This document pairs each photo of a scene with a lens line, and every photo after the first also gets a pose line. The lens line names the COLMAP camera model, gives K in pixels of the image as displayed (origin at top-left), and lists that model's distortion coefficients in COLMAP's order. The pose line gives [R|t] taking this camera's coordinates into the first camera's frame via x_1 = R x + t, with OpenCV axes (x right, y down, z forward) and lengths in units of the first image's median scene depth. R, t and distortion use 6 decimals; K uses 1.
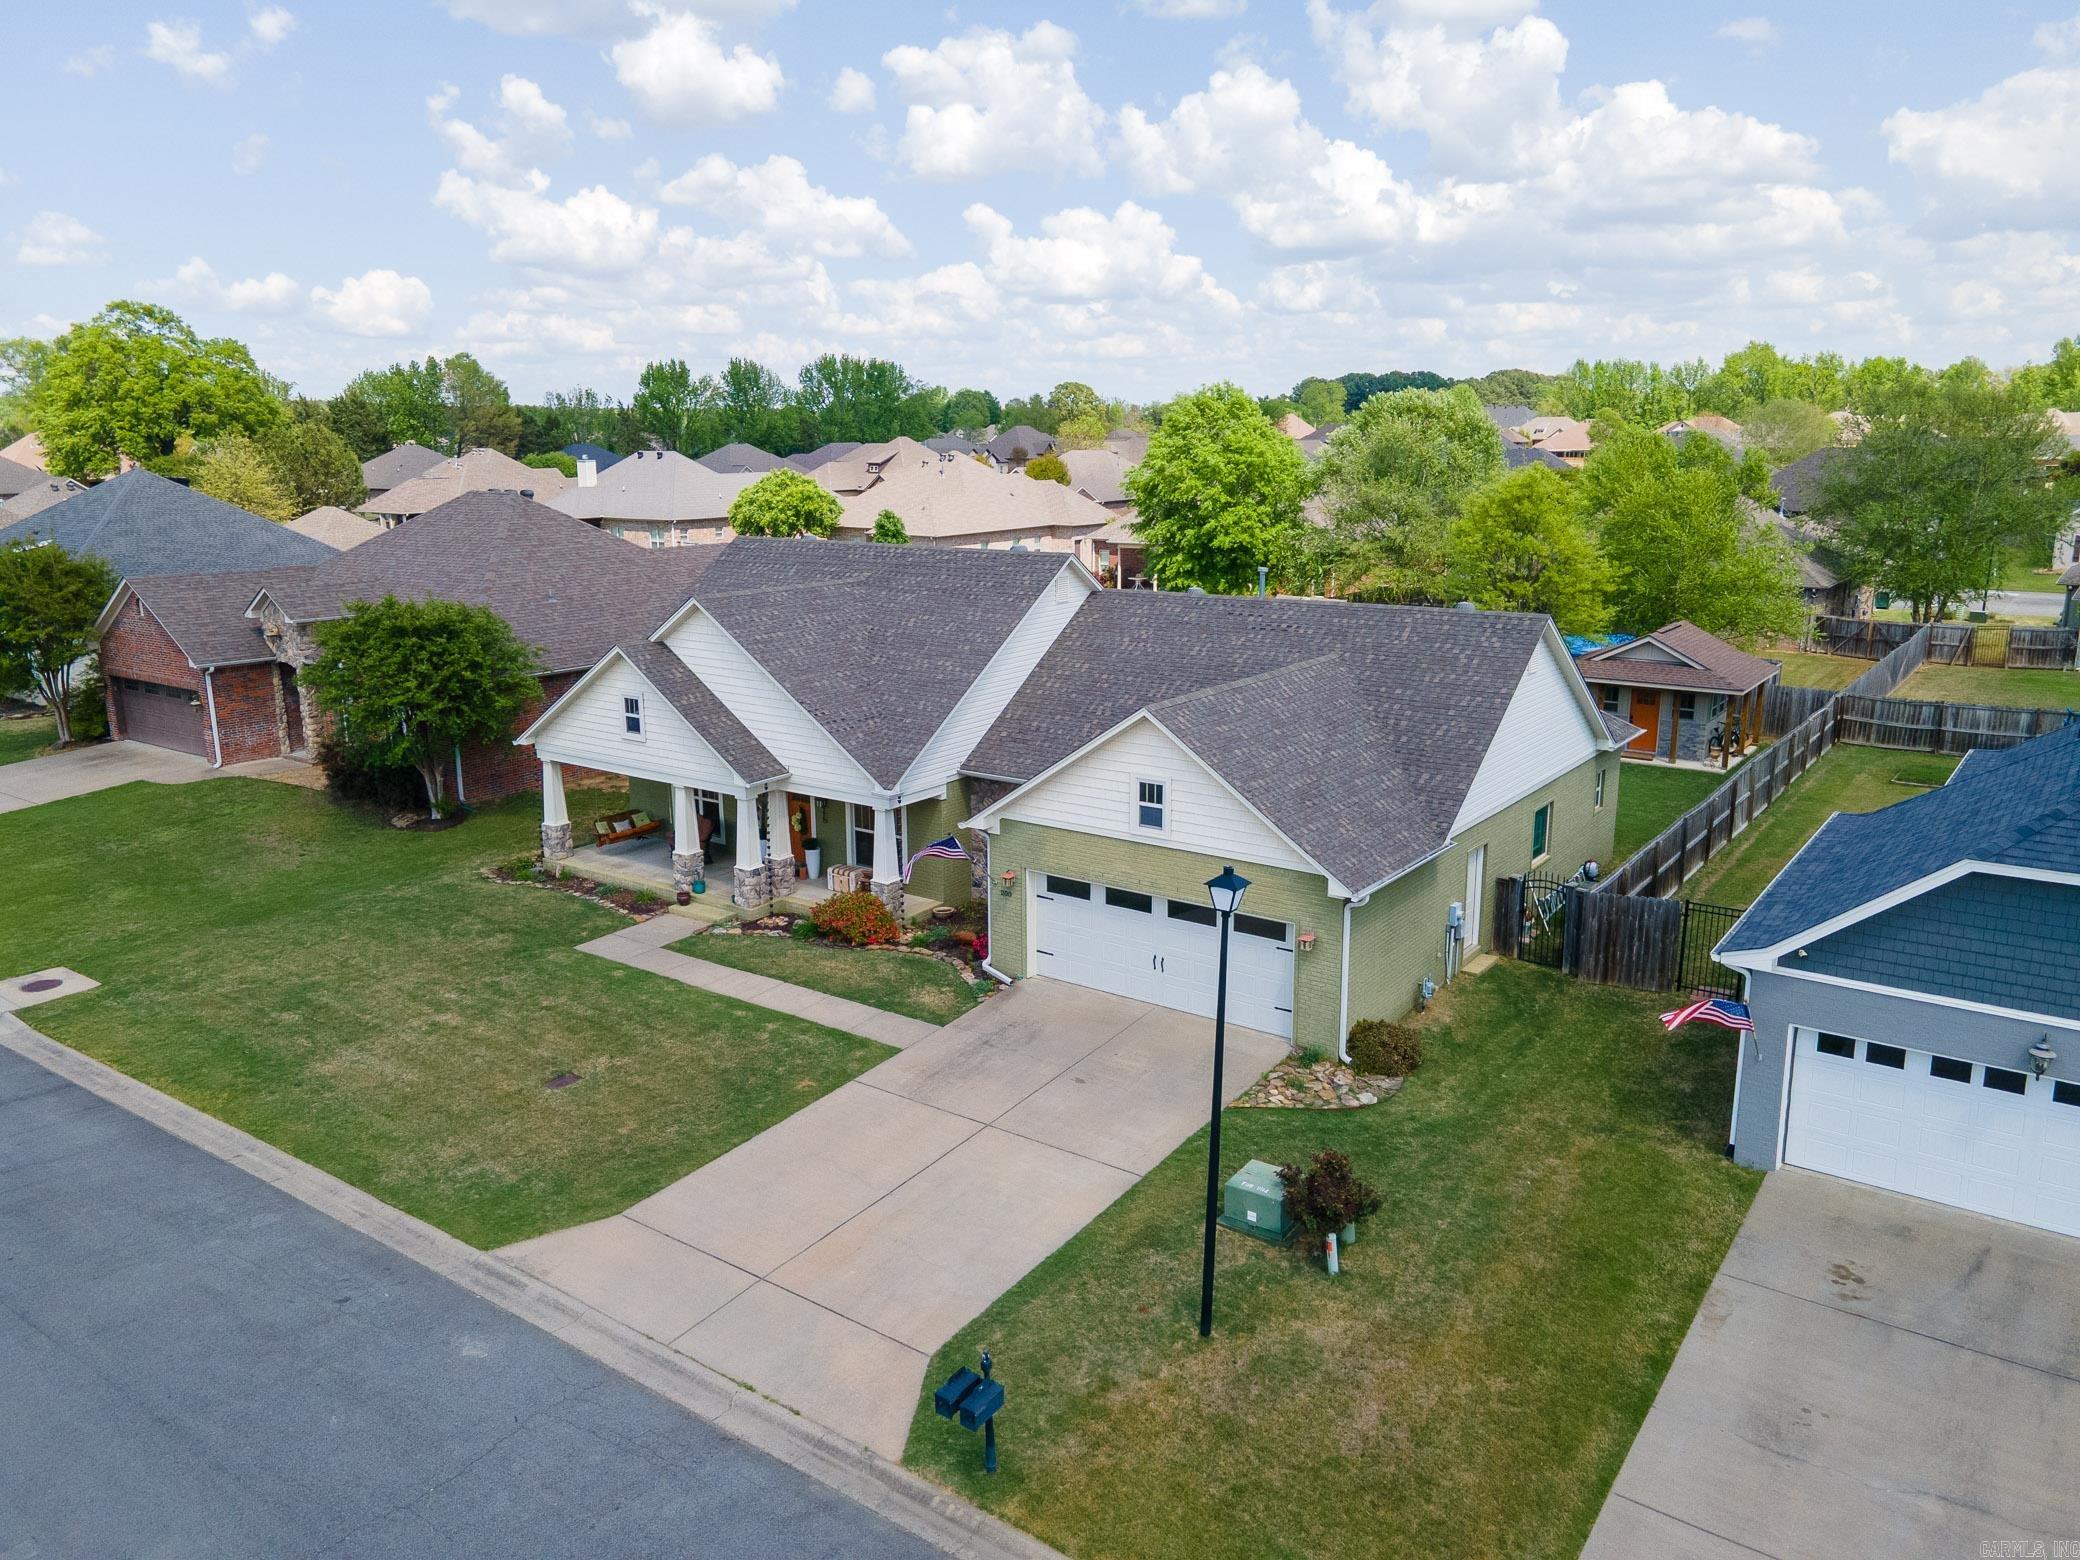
lens RADIAL K [[1495.4, 0, 1040.0], [0, 1495.4, 780.0], [0, 0, 1]] dist [0.041457, 0.000398]
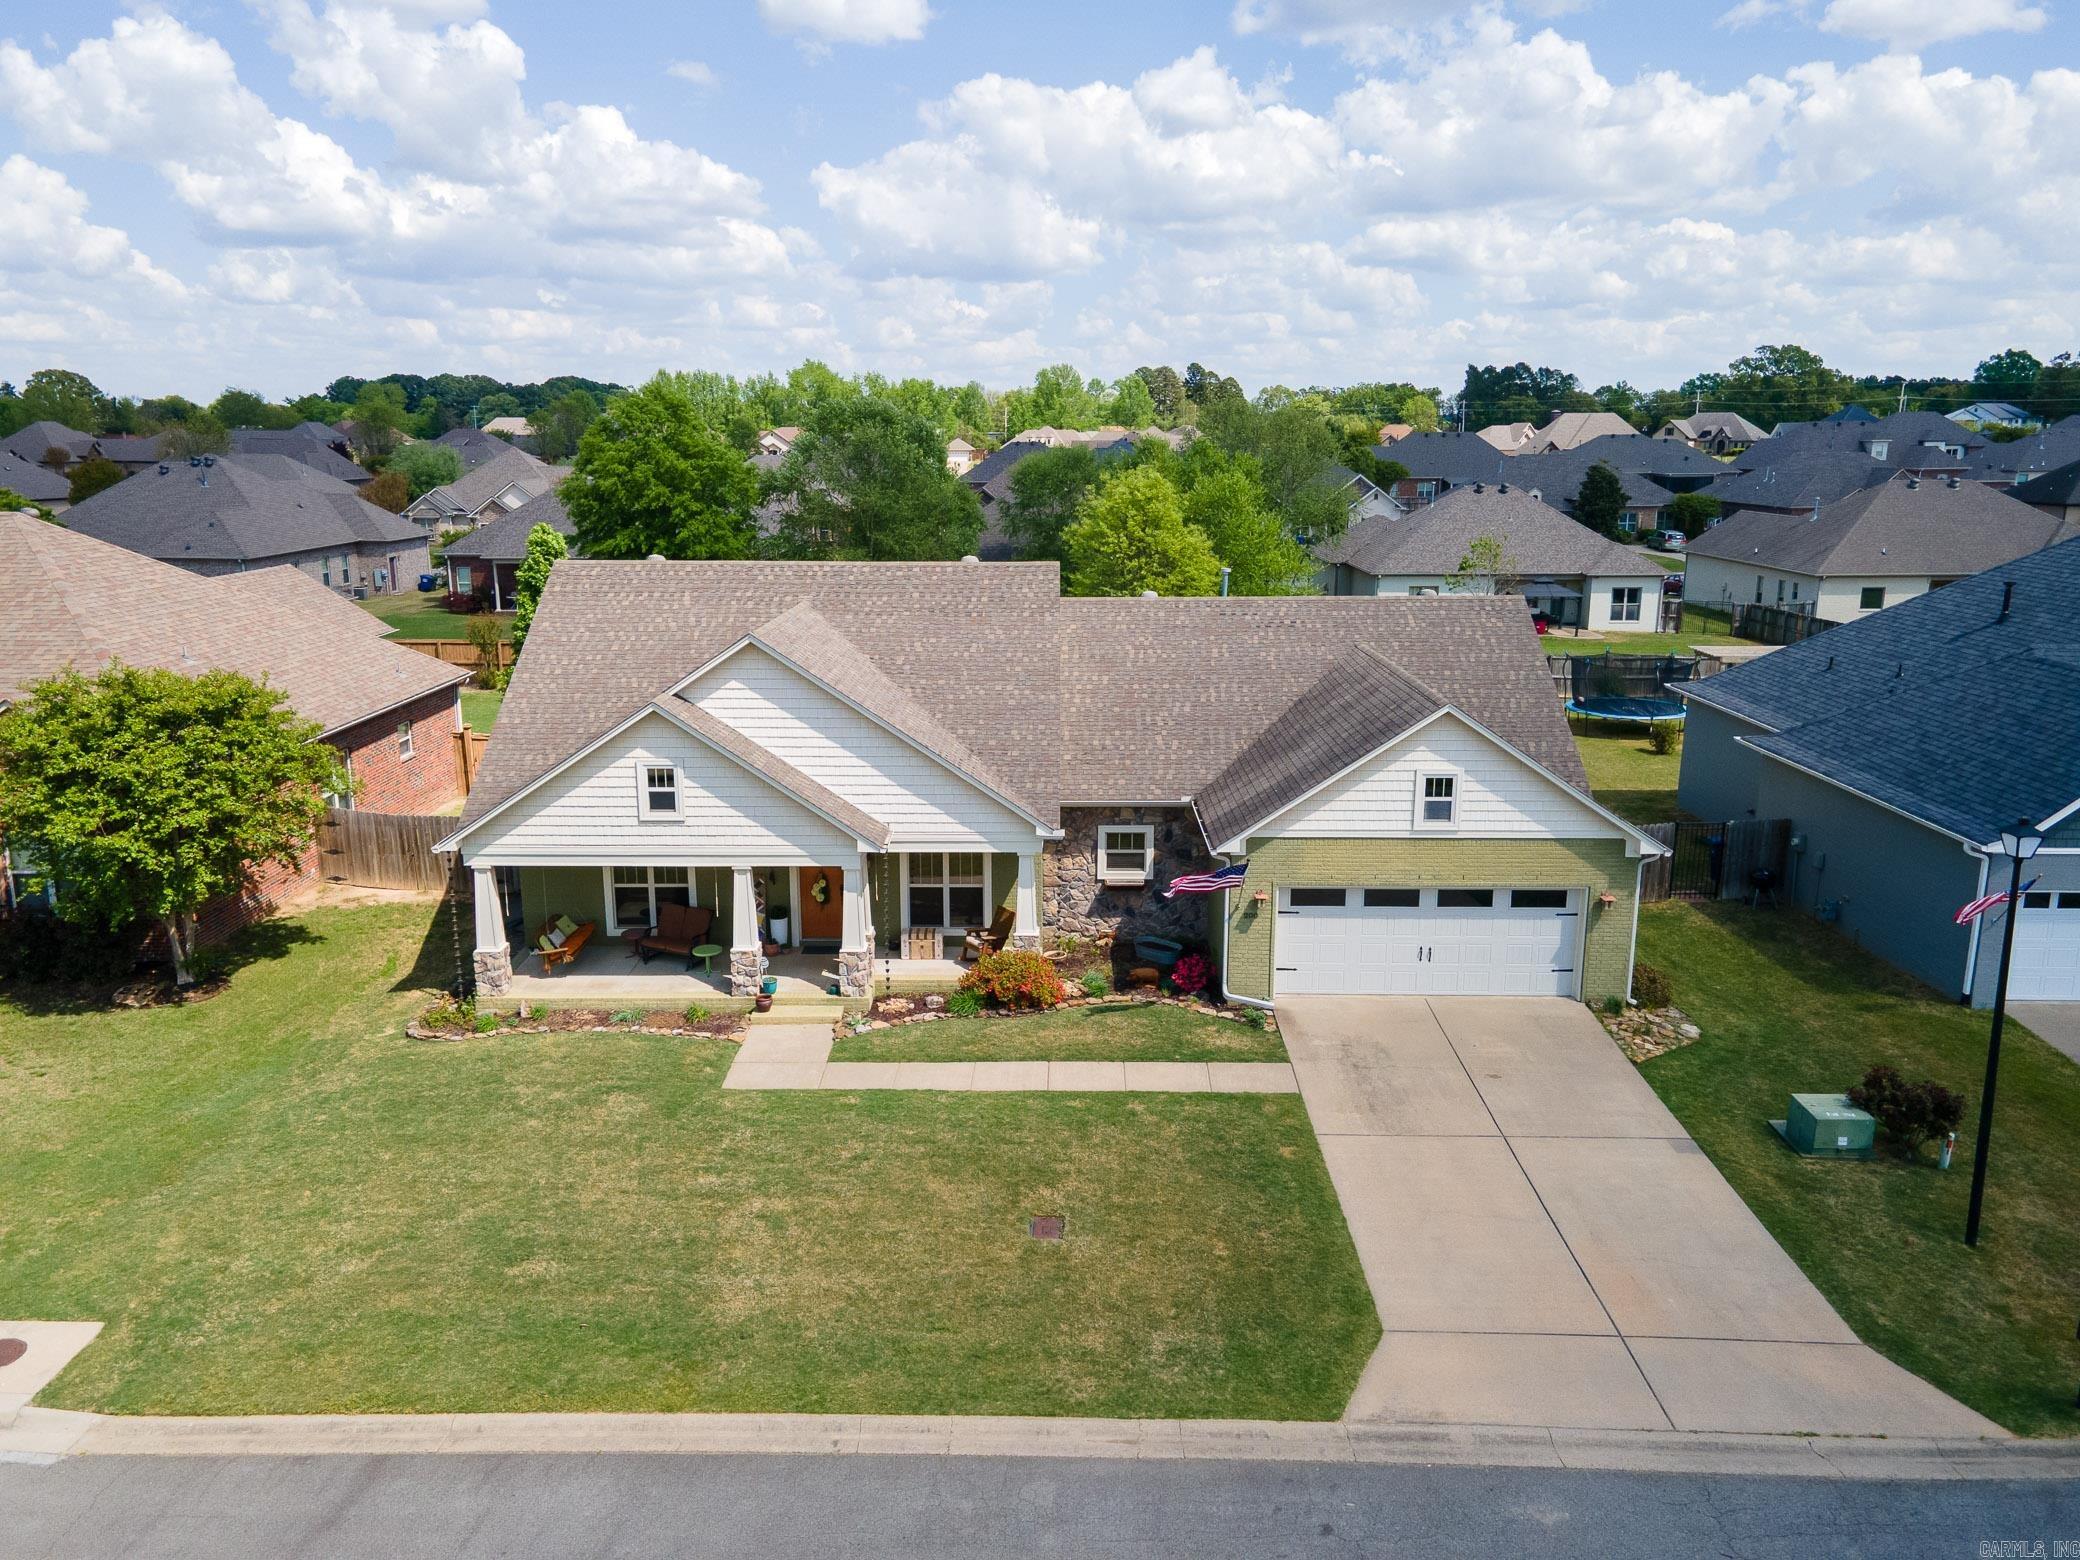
lens RADIAL K [[1491.7, 0, 1029.6], [0, 1491.7, 779.0], [0, 0, 1]] dist [0.039759, -0.000059]
pose [[0.818745, -0.123357, 0.560750, -0.660845], [0.125654, 0.991469, 0.034643, -0.061274], [-0.560240, 0.042096, 0.827260, 0.285081]]
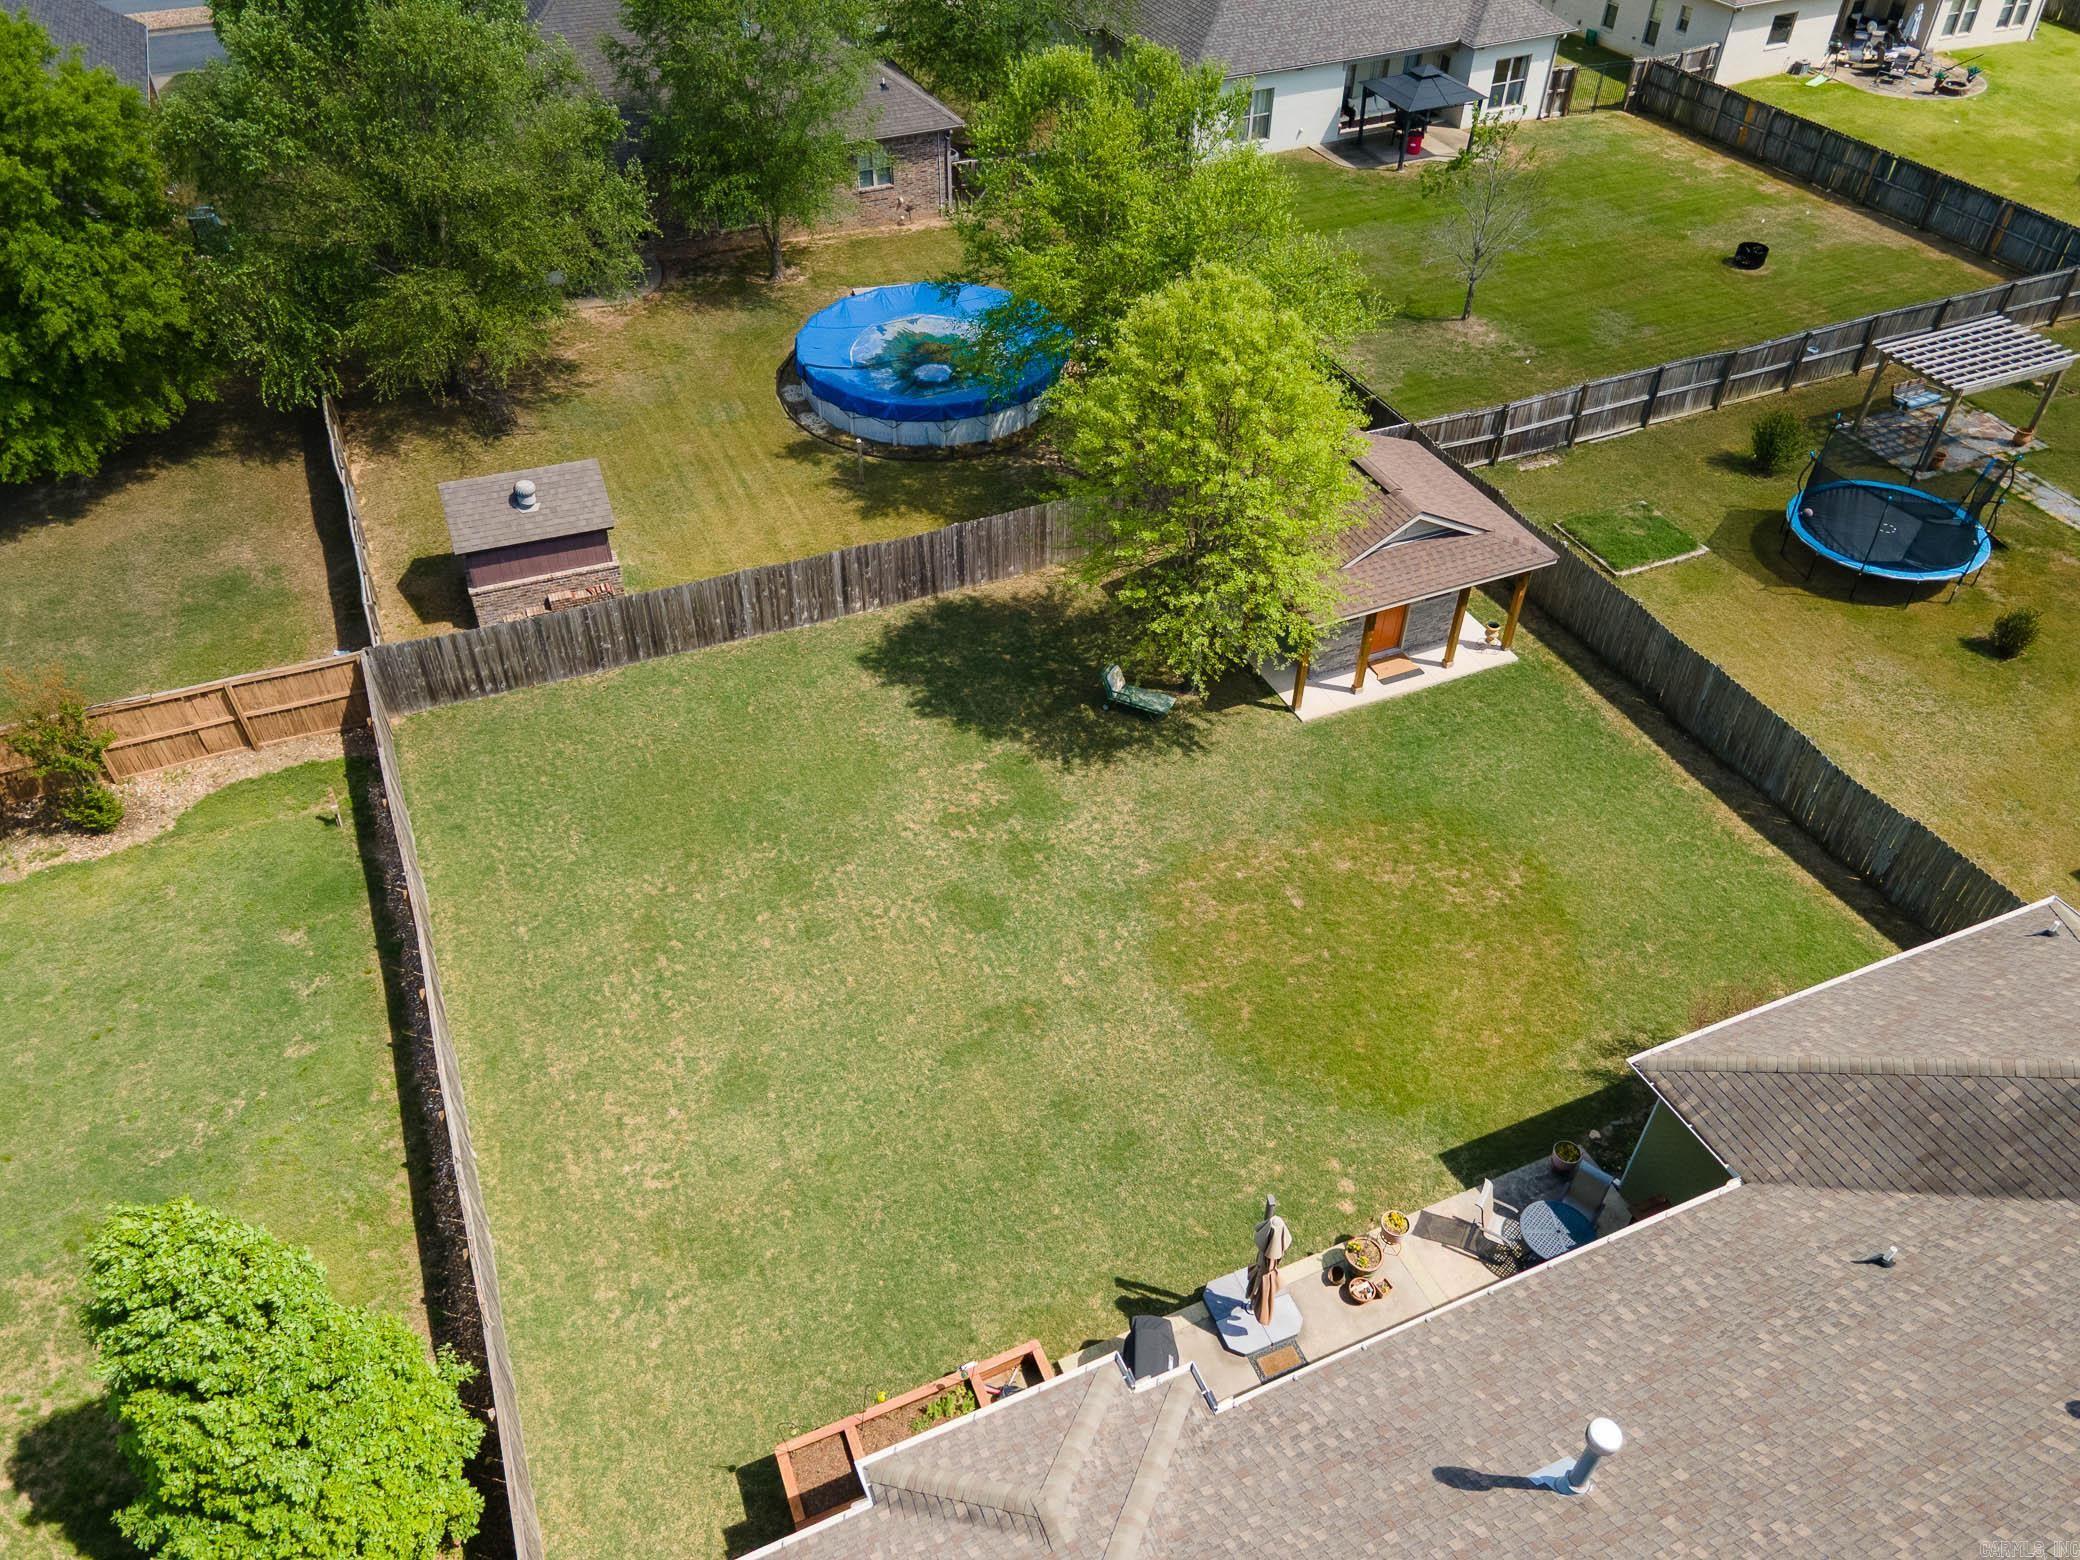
lens RADIAL K [[1517.8, 0, 1029.2], [0, 1517.8, 779.2], [0, 0, 1]] dist [0.042447, 0.005215]
pose [[0.516990, -0.561445, 0.646142, -0.280436], [0.196567, 0.812543, 0.548757, -0.665452], [-0.833116, -0.156692, 0.530439, 1.316711]]
